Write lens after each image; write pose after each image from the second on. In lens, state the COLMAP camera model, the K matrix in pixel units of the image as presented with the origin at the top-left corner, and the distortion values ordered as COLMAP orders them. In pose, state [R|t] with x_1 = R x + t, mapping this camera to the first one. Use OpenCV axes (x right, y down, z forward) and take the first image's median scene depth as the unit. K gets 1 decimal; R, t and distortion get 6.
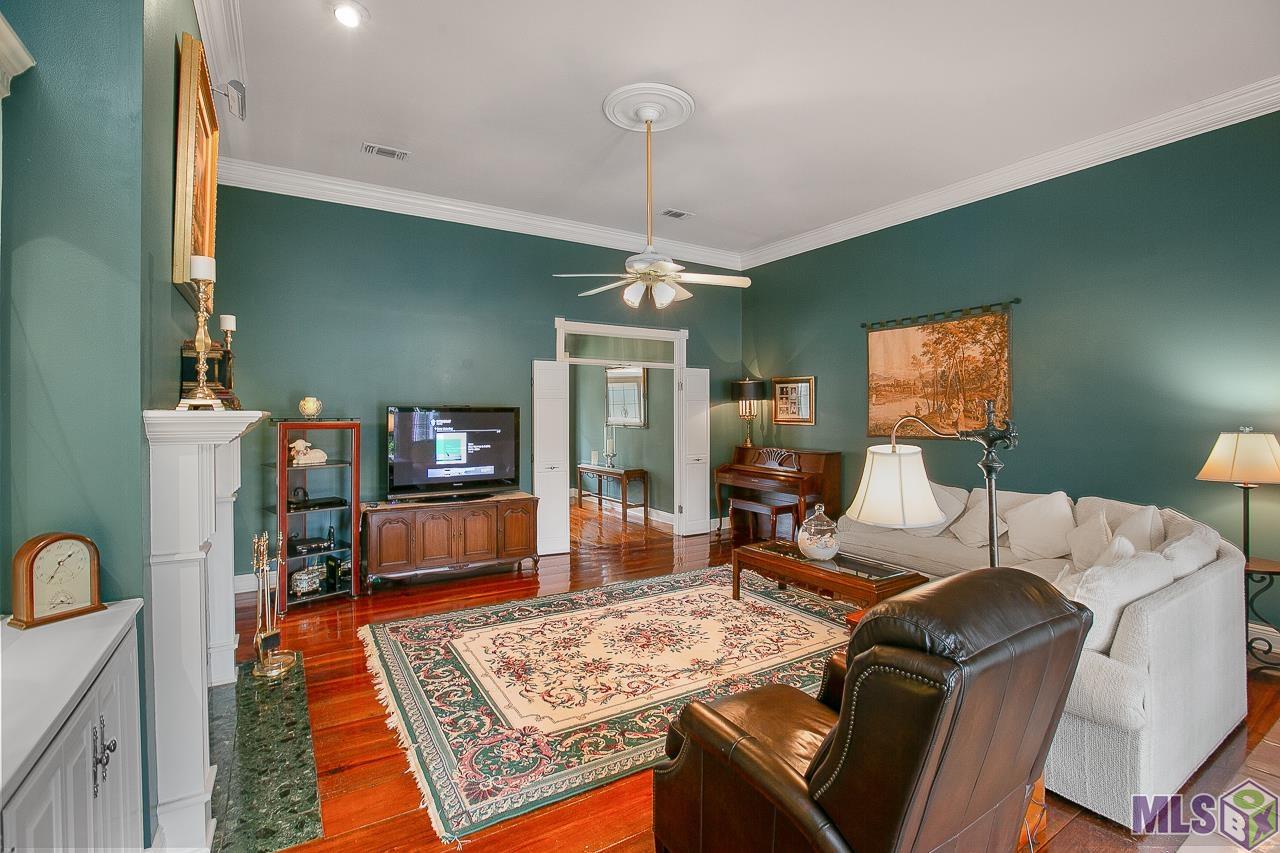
lens RADIAL K [[560.2, 0, 627.1], [0, 560.2, 439.3], [0, 0, 1]] dist [-0.042298, 0.000020]
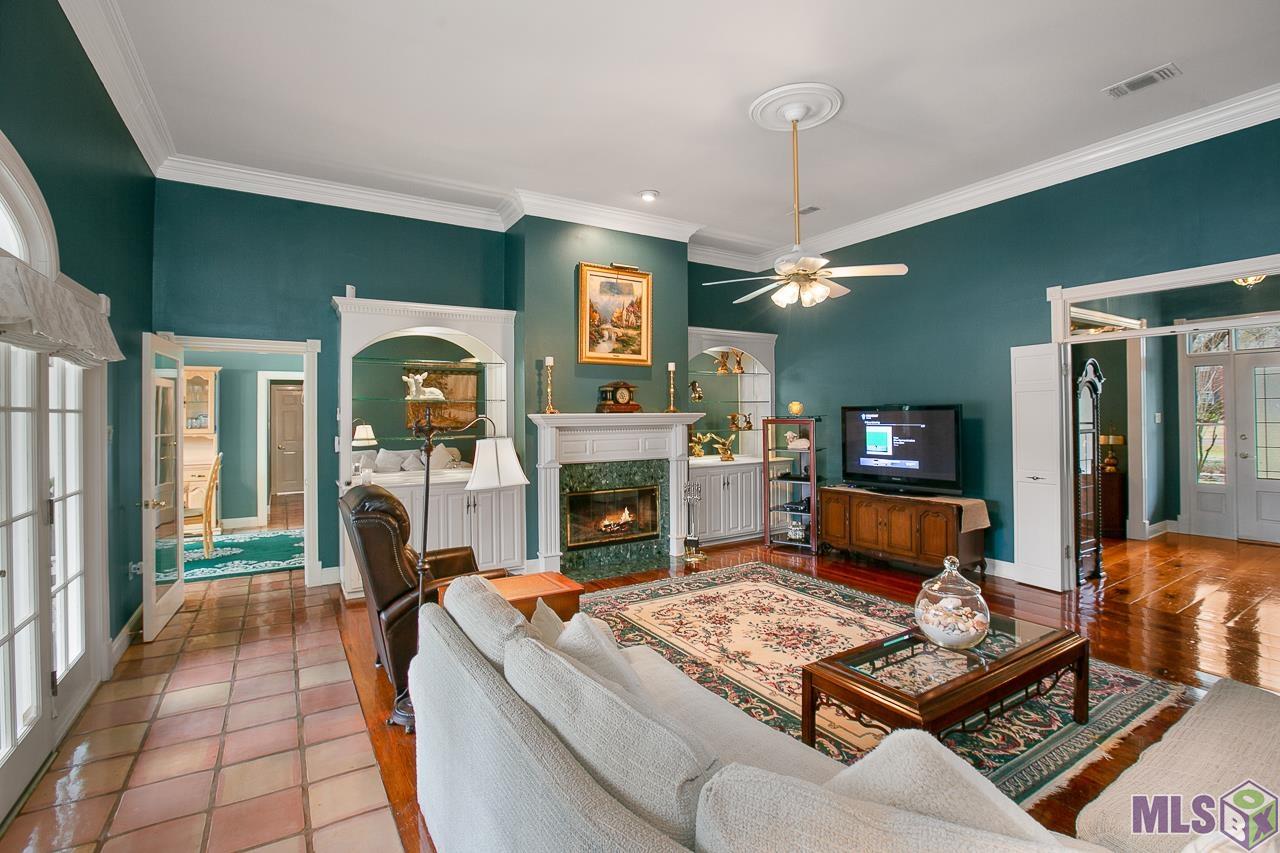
lens RADIAL K [[599.7, 0, 660.3], [0, 599.7, 407.5], [0, 0, 1]] dist [-0.031795, 0.001628]
pose [[0.028722, -0.015464, -0.999468, 1.068793], [-0.030497, 0.999401, -0.016340, -0.020420], [0.999122, 0.030950, 0.028233, 0.711928]]
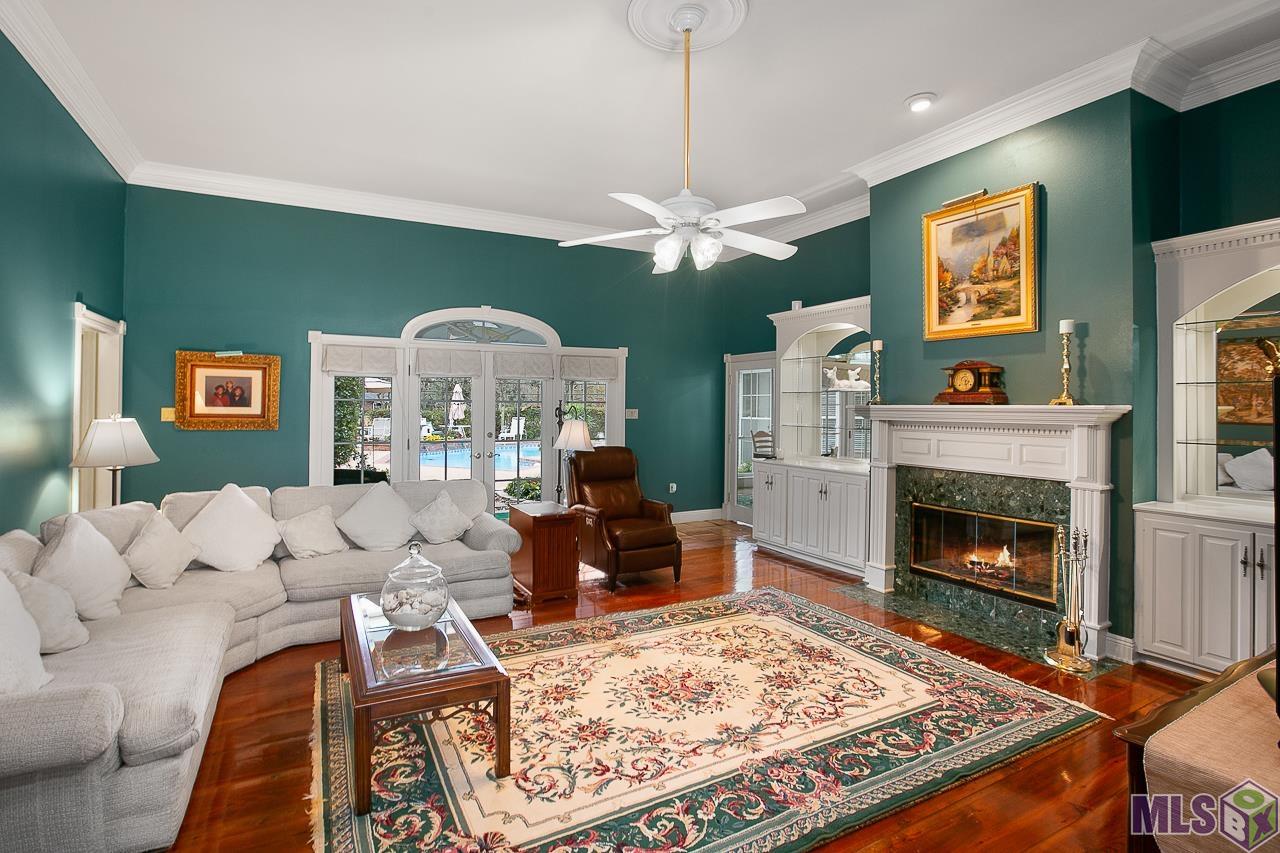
lens RADIAL K [[599.7, 0, 615.9], [0, 599.7, 392.2], [0, 0, 1]] dist [-0.031795, 0.001628]
pose [[-0.997265, -0.002703, 0.073857, 0.070576], [-0.001320, 0.999823, 0.018776, -0.071995], [-0.073895, 0.018628, -0.997092, 1.801714]]
